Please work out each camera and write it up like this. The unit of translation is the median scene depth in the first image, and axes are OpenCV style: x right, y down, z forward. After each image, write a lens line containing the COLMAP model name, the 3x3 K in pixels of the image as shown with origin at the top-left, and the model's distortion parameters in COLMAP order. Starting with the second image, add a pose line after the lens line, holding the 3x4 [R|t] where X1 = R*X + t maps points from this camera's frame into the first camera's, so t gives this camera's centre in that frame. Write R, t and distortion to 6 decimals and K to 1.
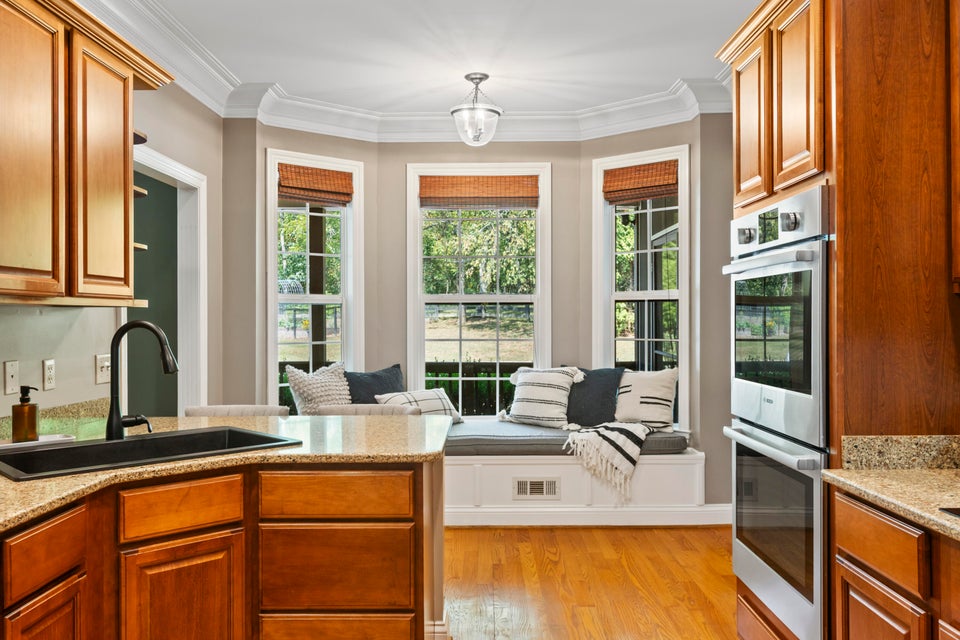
lens RADIAL K [[768.2, 0, 479.3], [0, 768.2, 318.2], [0, 0, 1]] dist [0.000918, -0.000029]
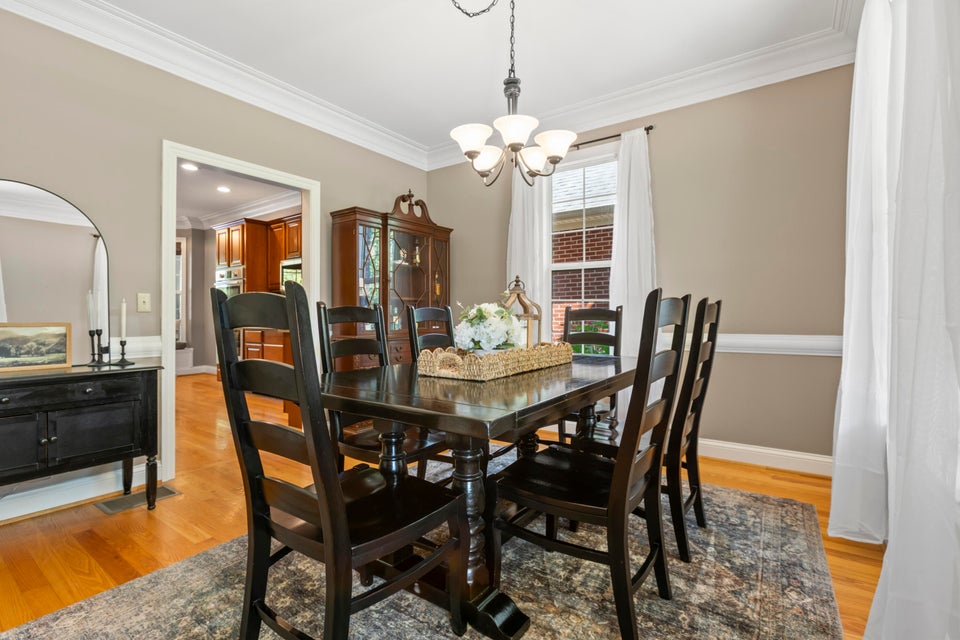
lens RADIAL K [[445.2, 0, 478.6], [0, 445.2, 319.6], [0, 0, 1]] dist [-0.001106, -0.000042]
pose [[0.584101, -0.001690, 0.811679, -0.850704], [-0.001745, 0.999993, 0.003338, 0.125153], [-0.811679, -0.003366, 0.584094, -1.631668]]
